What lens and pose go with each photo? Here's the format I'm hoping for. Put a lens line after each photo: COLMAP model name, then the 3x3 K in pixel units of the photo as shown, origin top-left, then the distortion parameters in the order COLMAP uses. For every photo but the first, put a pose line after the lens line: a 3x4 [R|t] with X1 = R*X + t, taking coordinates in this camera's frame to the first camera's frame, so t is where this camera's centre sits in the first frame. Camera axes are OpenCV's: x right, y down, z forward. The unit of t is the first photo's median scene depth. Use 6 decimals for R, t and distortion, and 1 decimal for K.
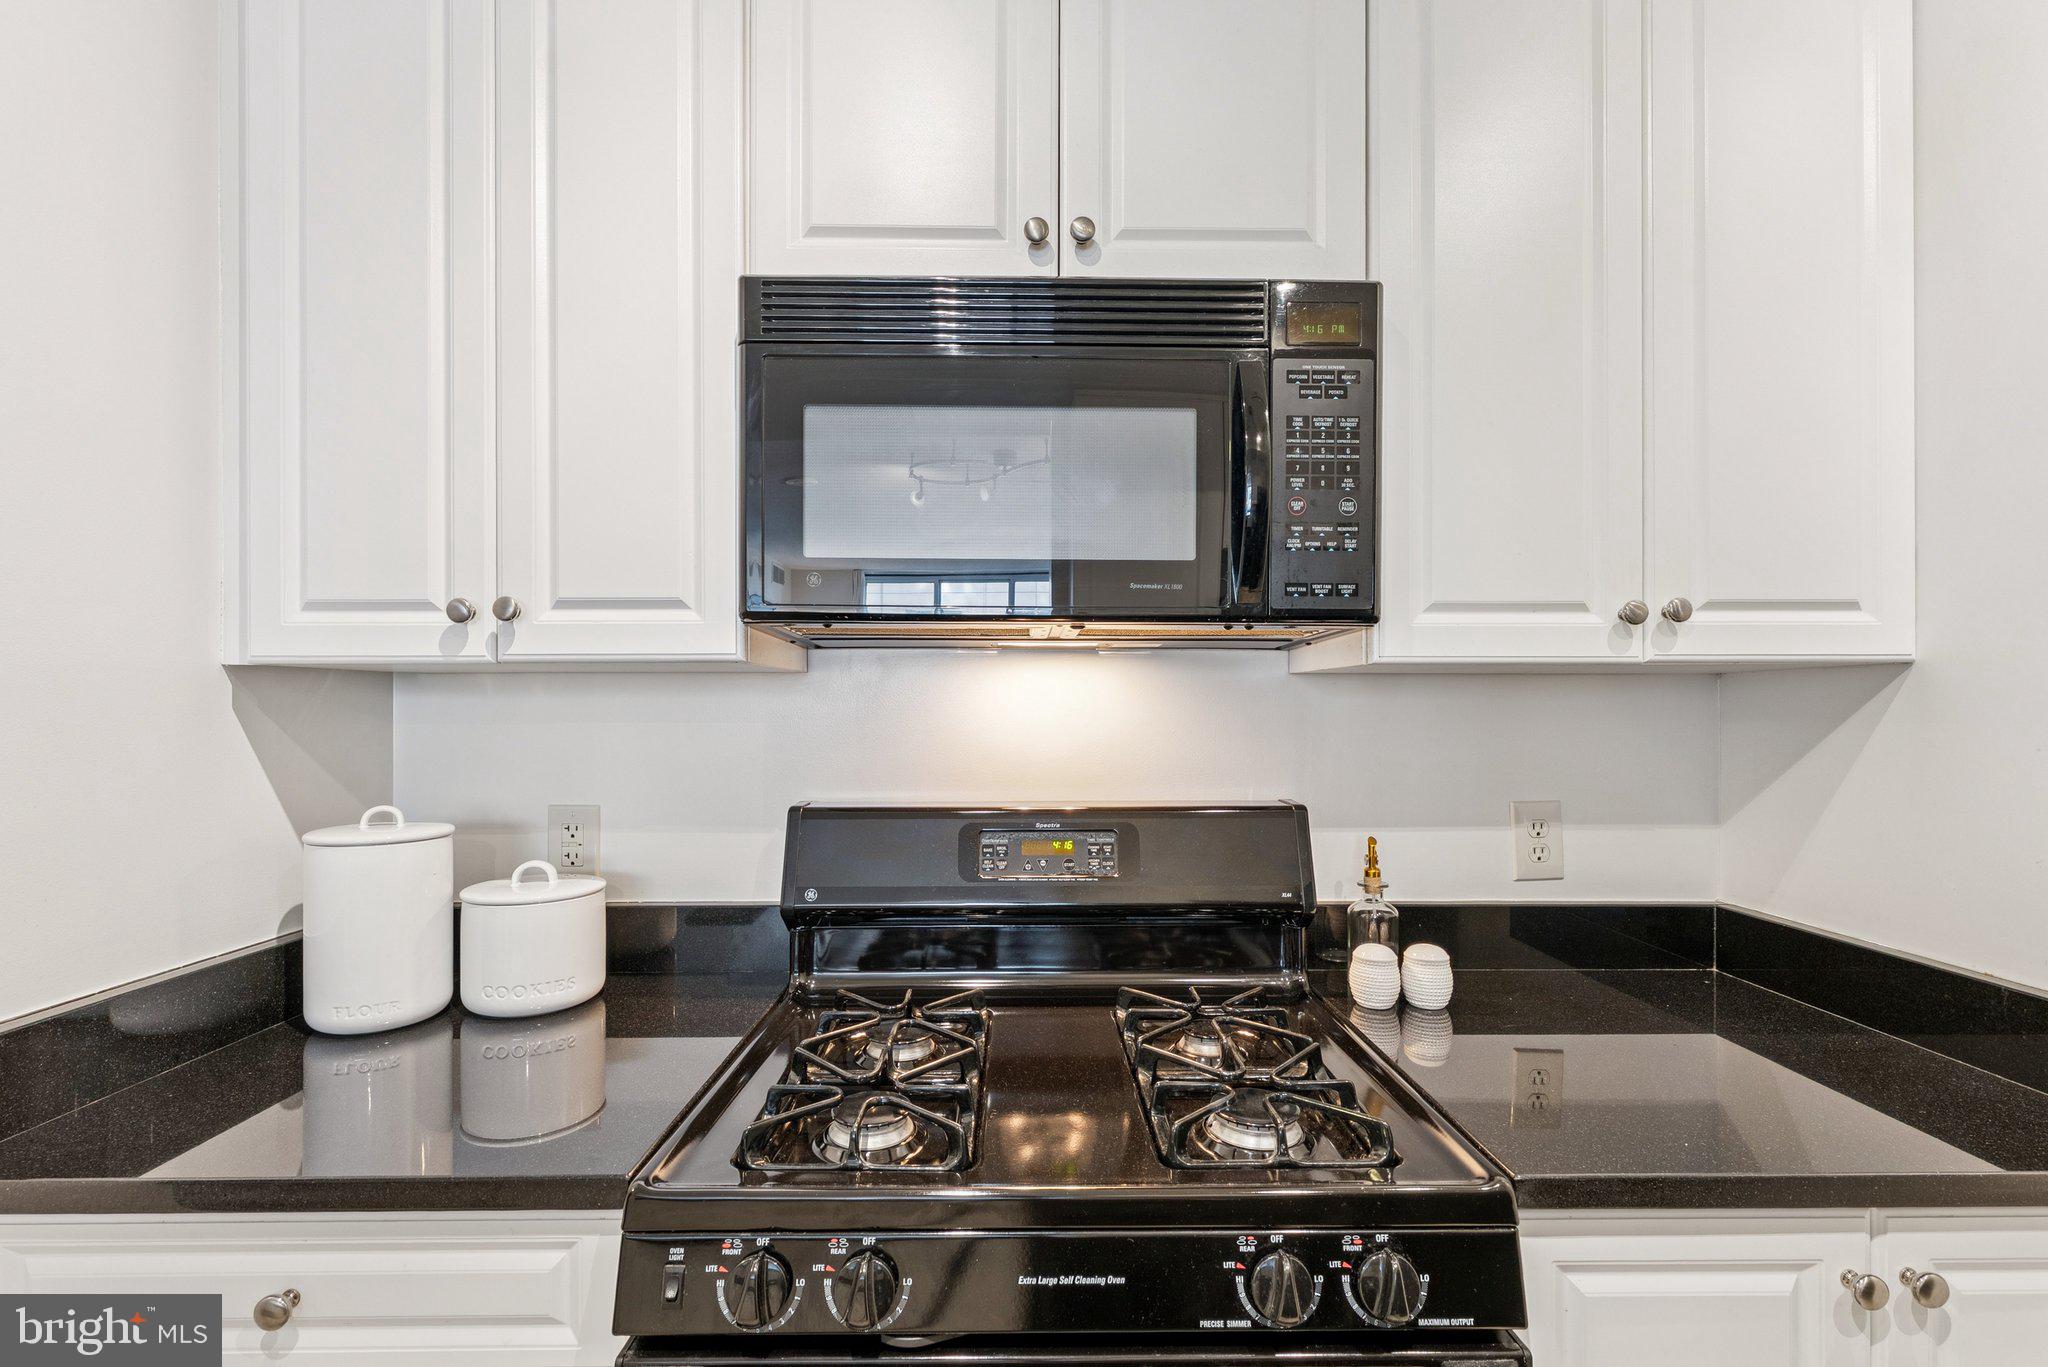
lens RADIAL K [[886.8, 0, 1038.7], [0, 886.8, 714.4], [0, 0, 1]] dist [0.001170, 0.000475]
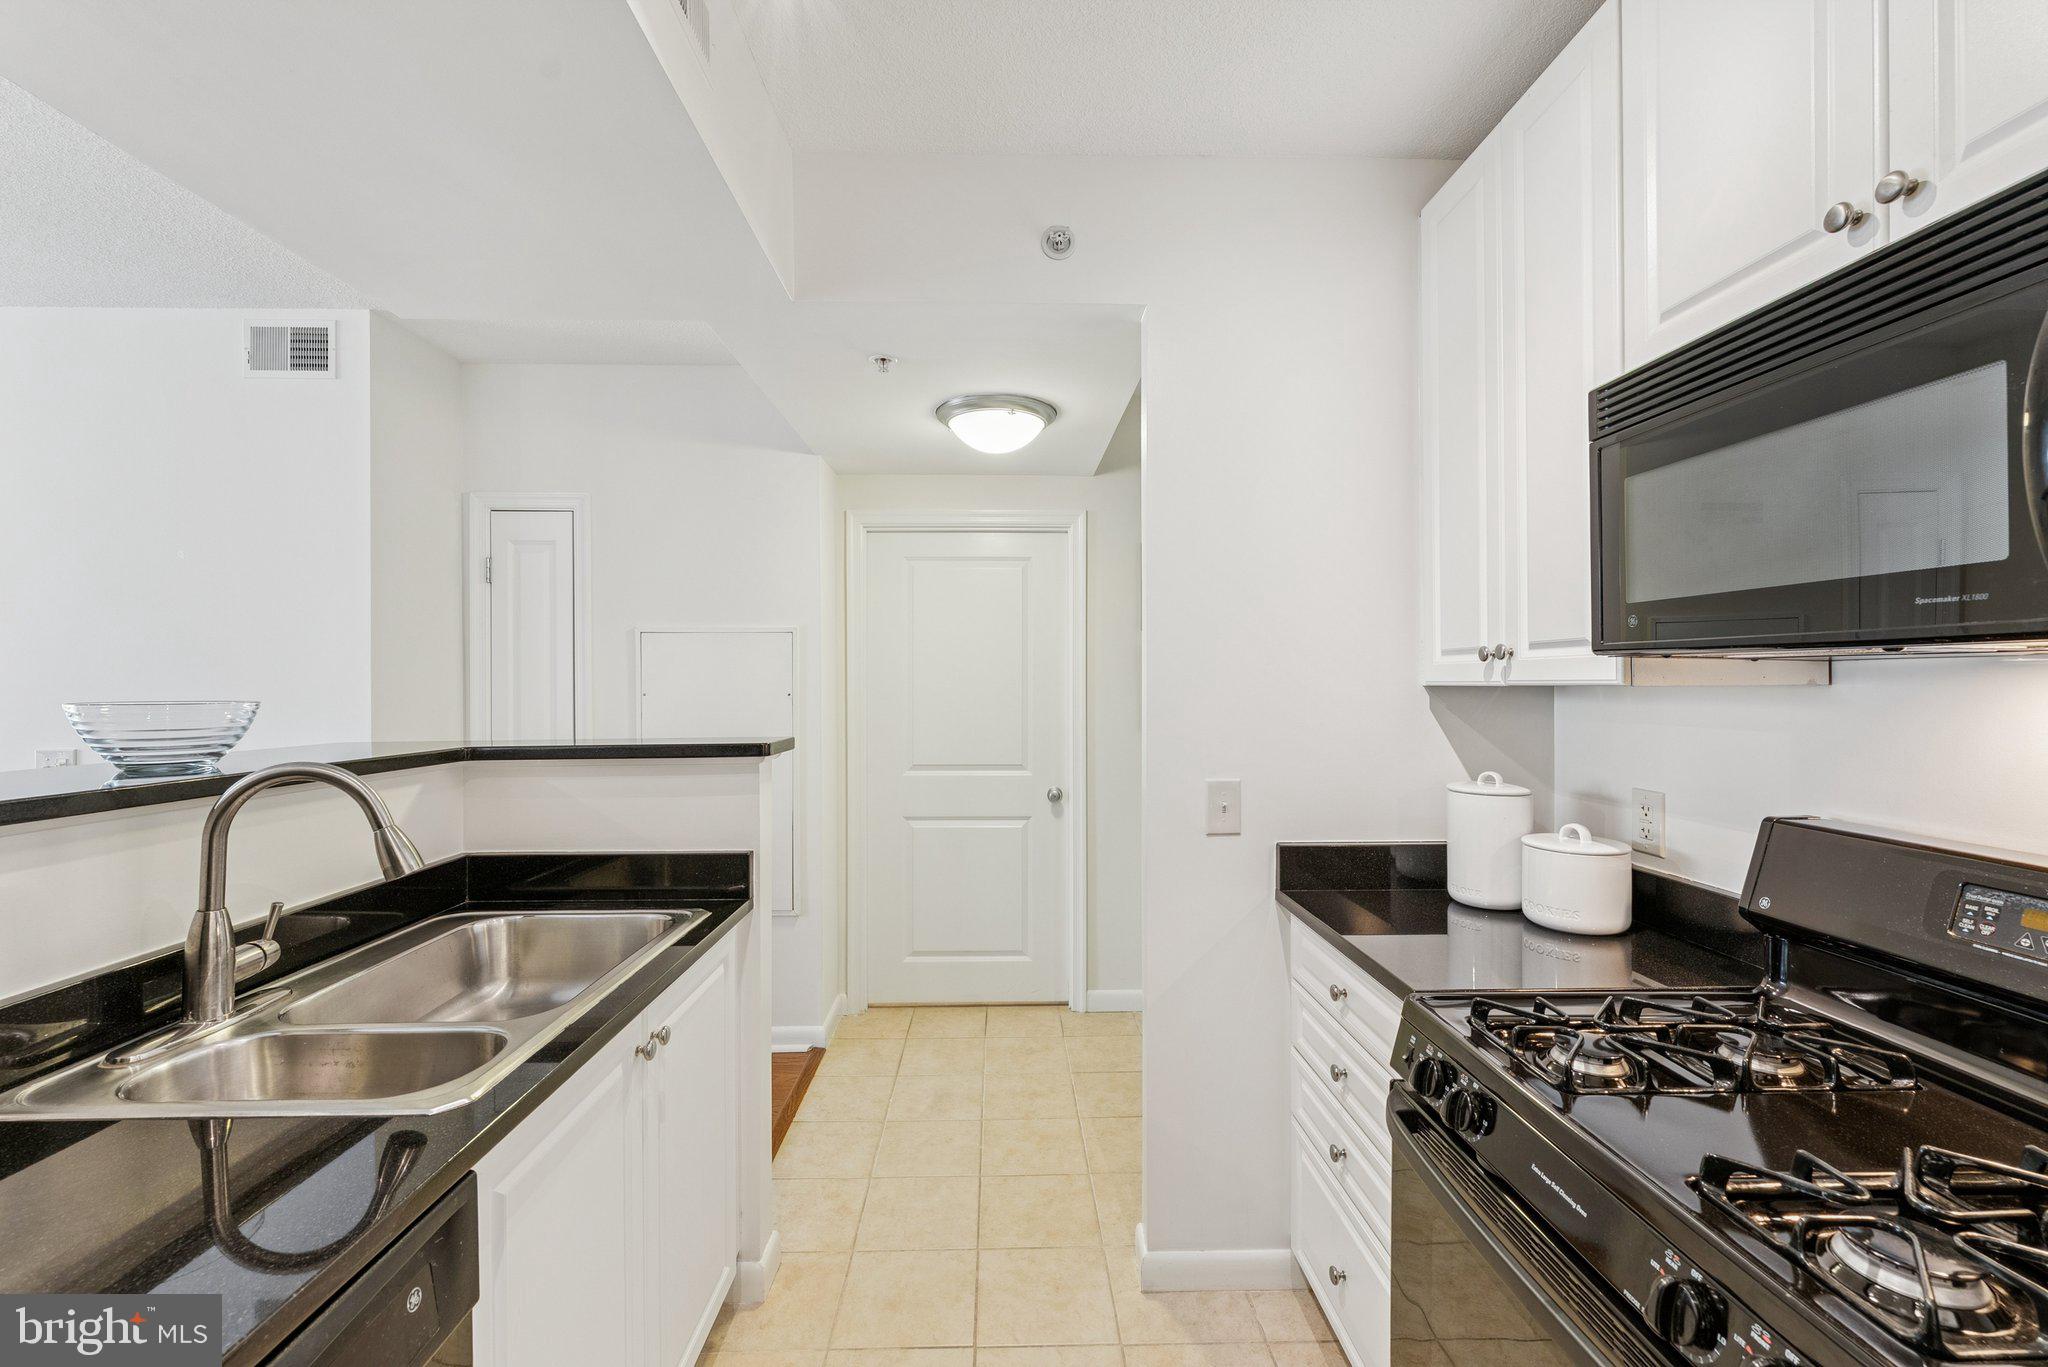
lens RADIAL K [[837.4, 0, 1015.1], [0, 837.4, 686.5], [0, 0, 1]] dist [-0.000903, -0.000363]
pose [[0.008046, 0.005500, -0.999953, 0.811865], [0.003942, 0.999977, 0.005532, -0.066438], [0.999960, -0.003986, 0.008024, 0.135228]]
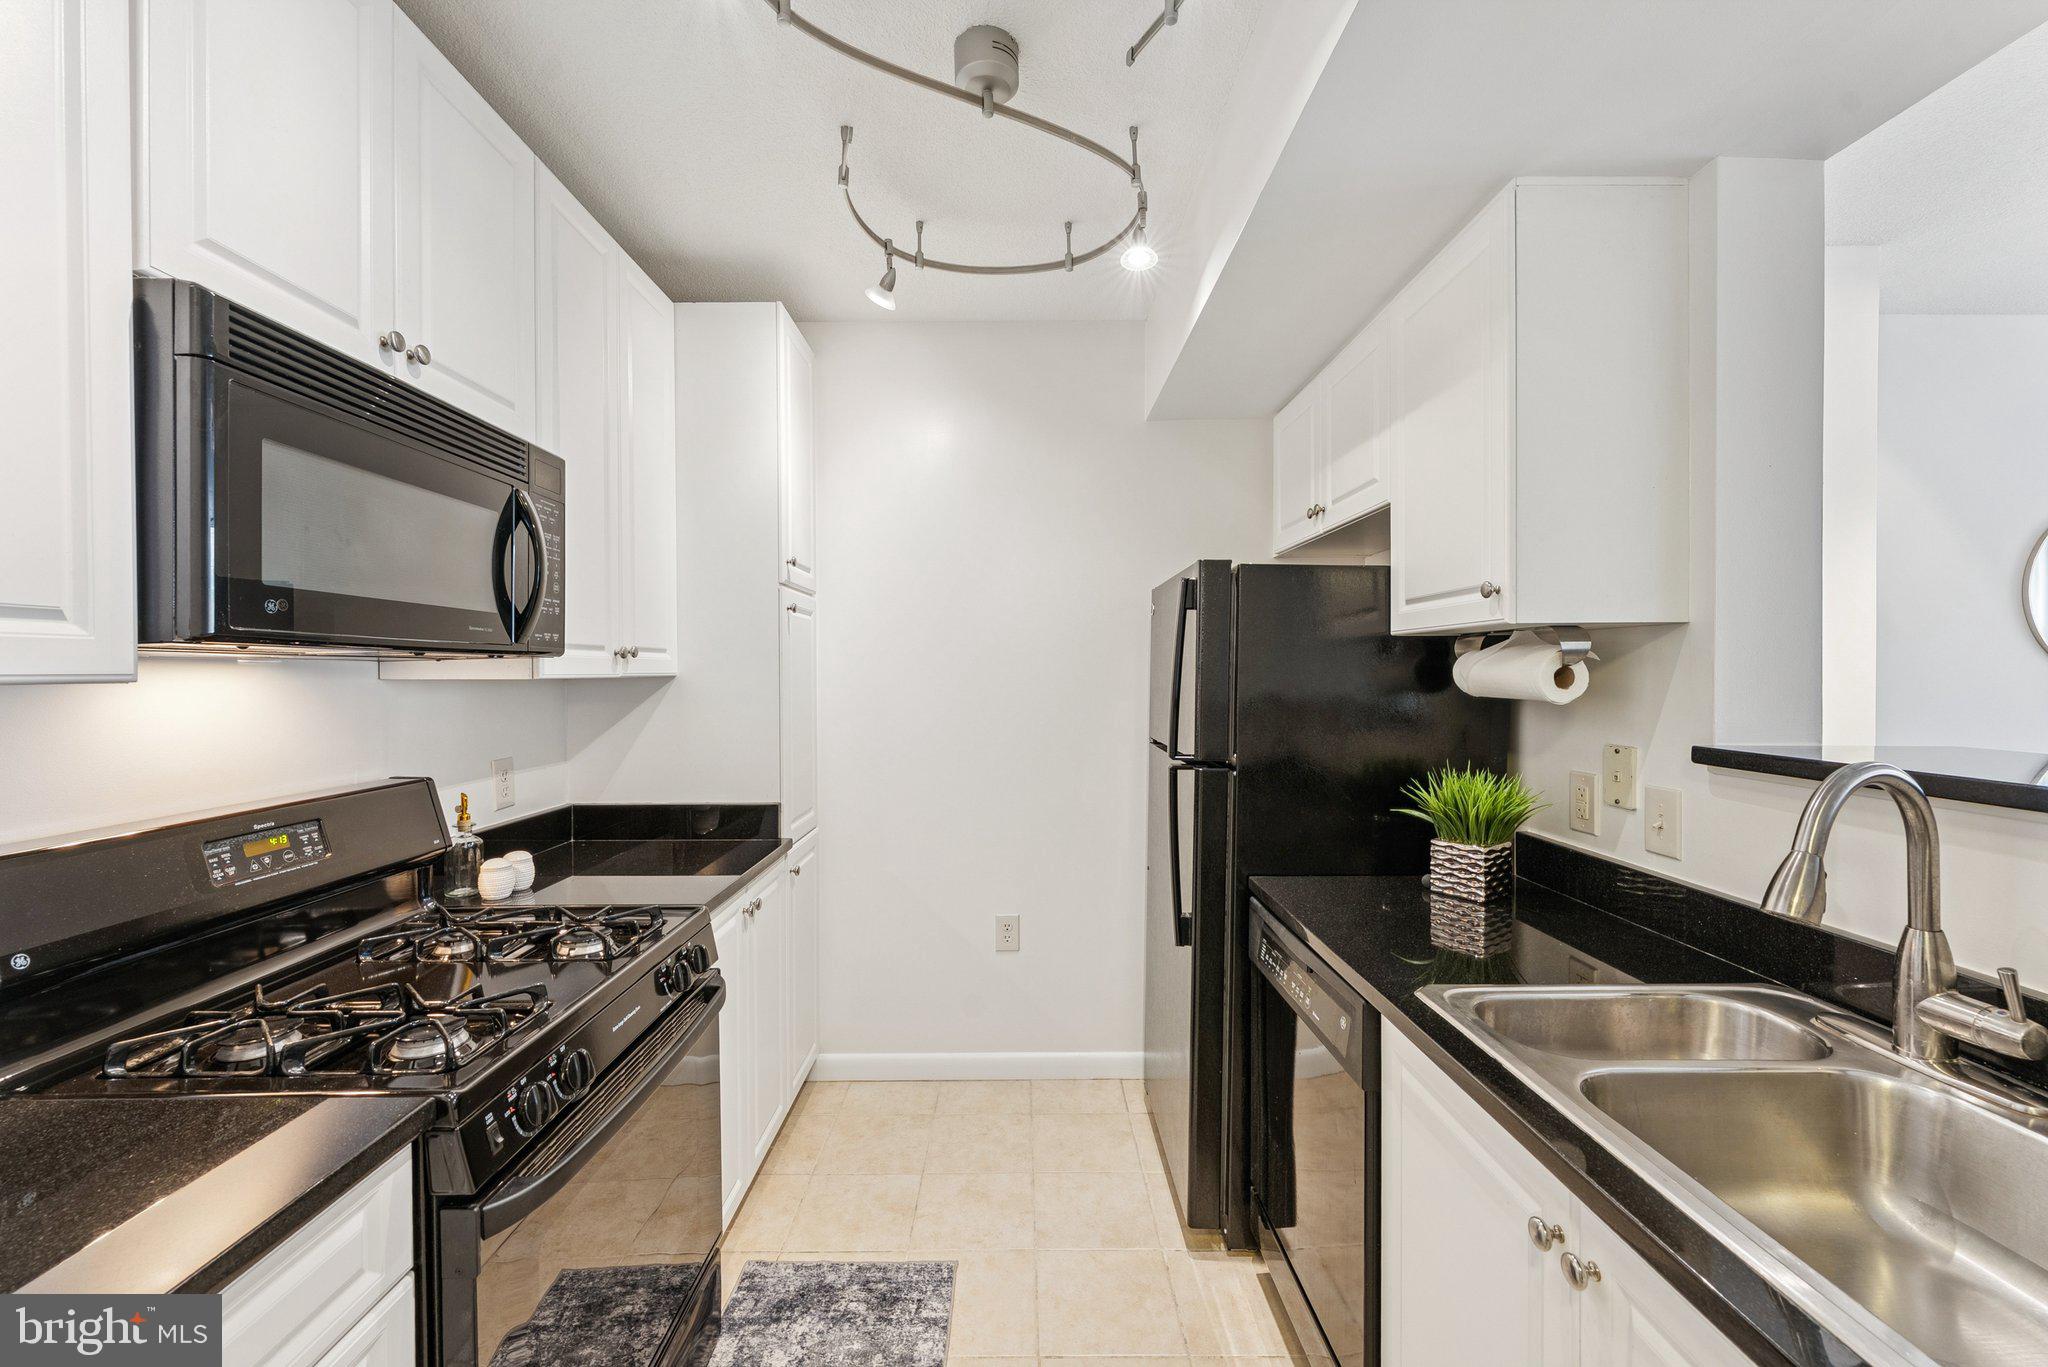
lens RADIAL K [[837.4, 0, 1009.6], [0, 837.4, 679.0], [0, 0, 1]] dist [-0.000903, -0.000363]
pose [[0.017072, -0.008775, 0.999816, -1.139151], [0.004434, 0.999952, 0.008701, -0.064853], [-0.999844, 0.004284, 0.017111, 0.097433]]
